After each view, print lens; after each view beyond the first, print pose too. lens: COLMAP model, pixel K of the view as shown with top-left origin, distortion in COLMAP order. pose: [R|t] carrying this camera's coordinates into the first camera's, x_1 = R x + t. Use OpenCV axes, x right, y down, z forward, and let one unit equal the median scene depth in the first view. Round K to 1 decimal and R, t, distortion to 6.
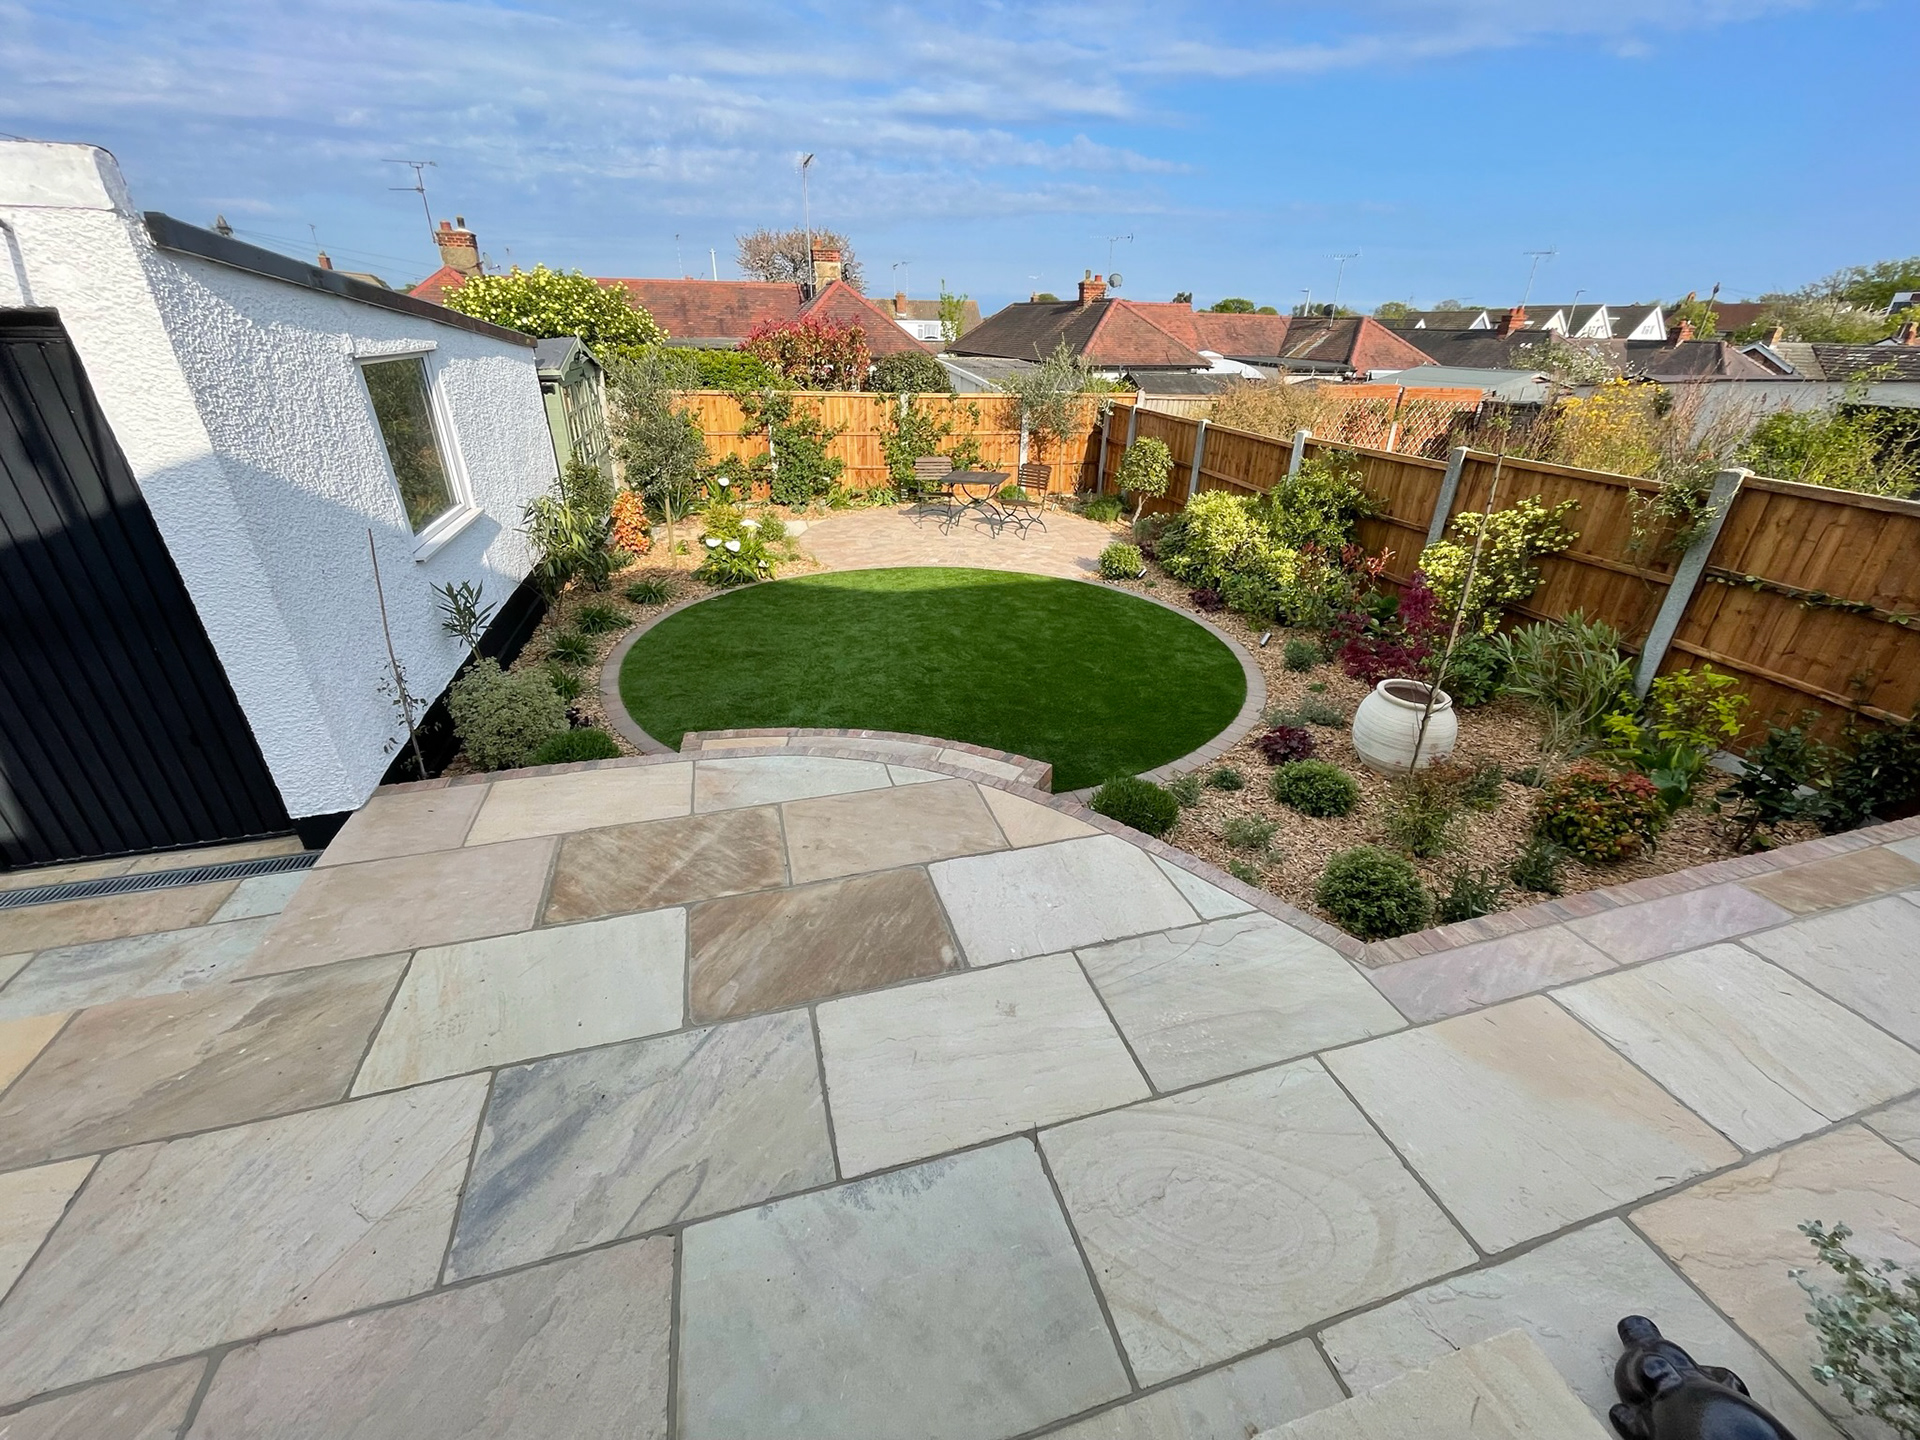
lens RADIAL K [[780.1, 0, 964.6], [0, 780.1, 711.1], [0, 0, 1]] dist [-0.001312, 0.000740]
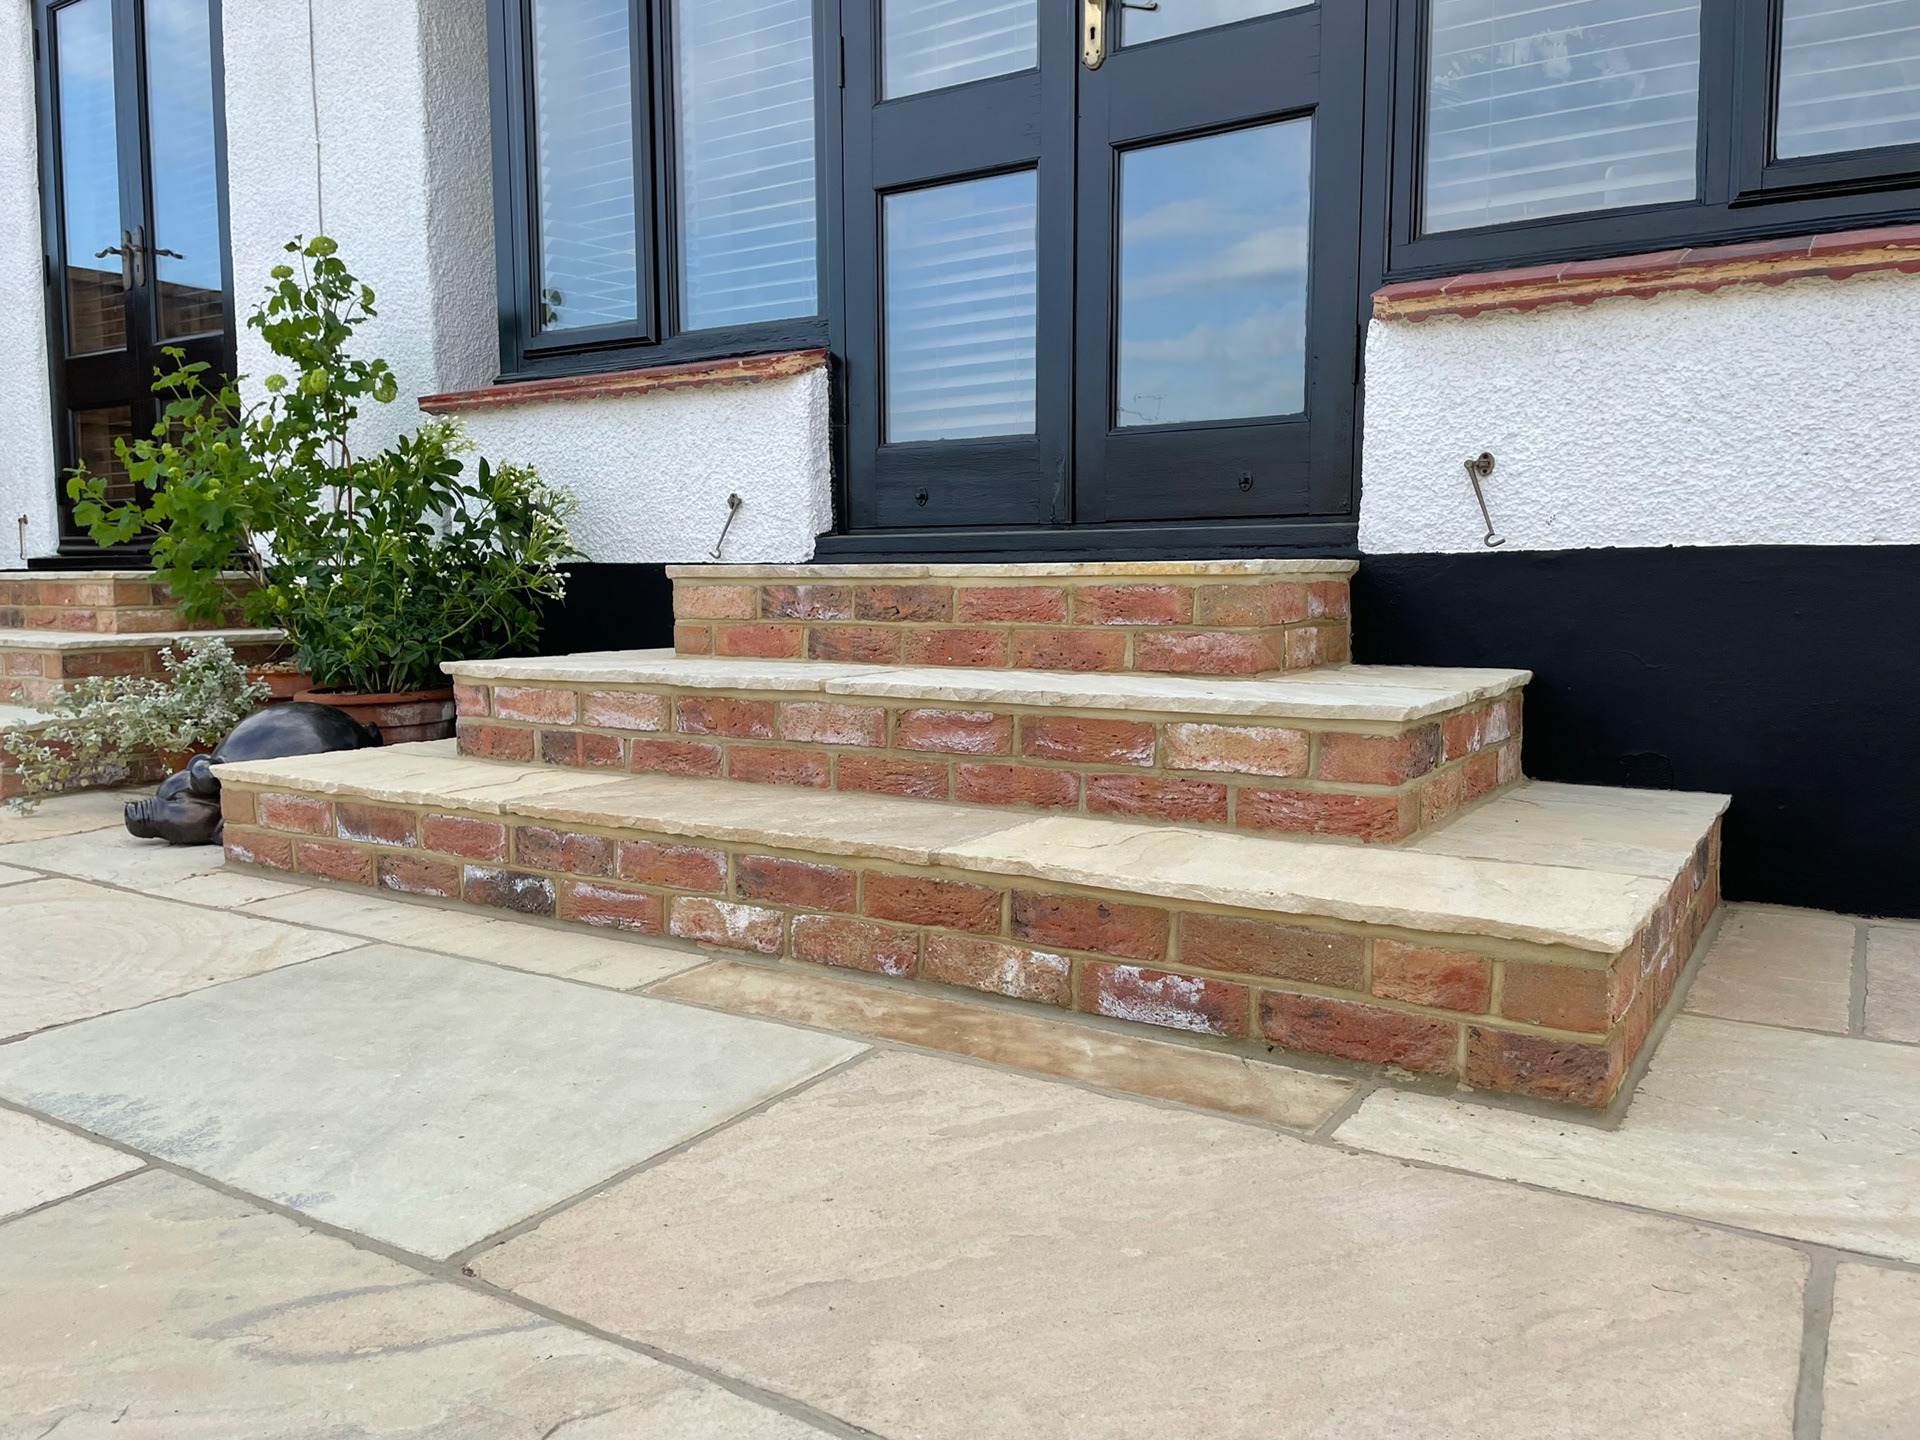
lens RADIAL K [[1448.0, 0, 969.7], [0, 1448.0, 719.3], [0, 0, 1]] dist [0.100872, -0.138611]
pose [[-0.662579, -0.083109, 0.744367, -0.222231], [0.330989, 0.859029, 0.390532, 0.069441], [-0.671889, 0.505136, -0.541667, 0.249421]]
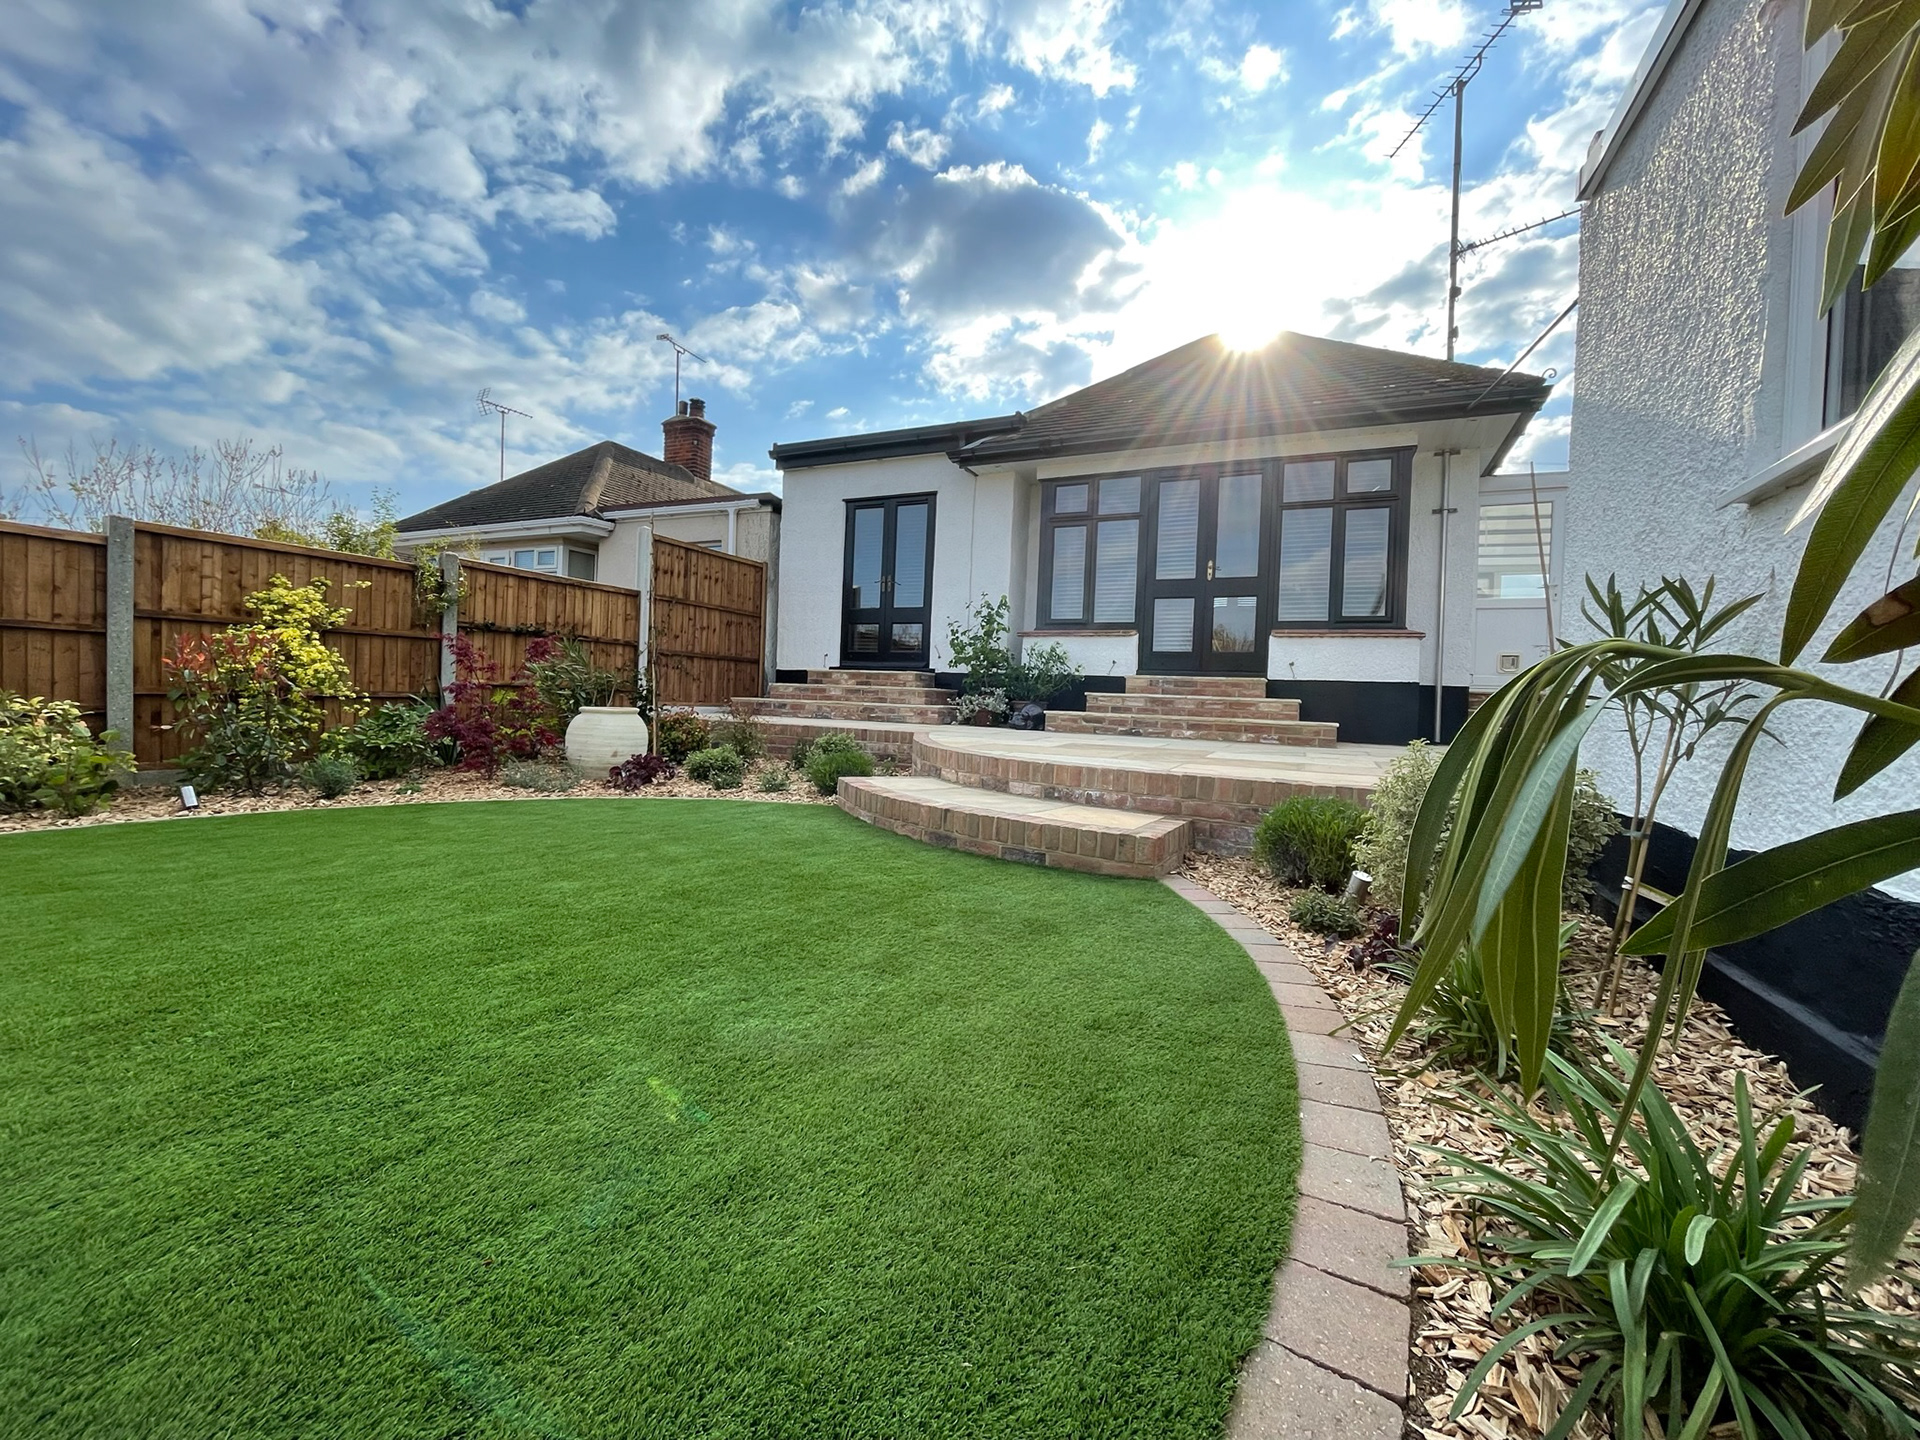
lens RADIAL K [[778.7, 0, 964.2], [0, 778.7, 707.4], [0, 0, 1]] dist [0.008296, -0.008274]
pose [[-0.756925, -0.047695, 0.651759, -0.358882], [0.246335, 0.902941, 0.352160, -0.178047], [-0.605296, 0.427110, -0.671709, 0.821846]]
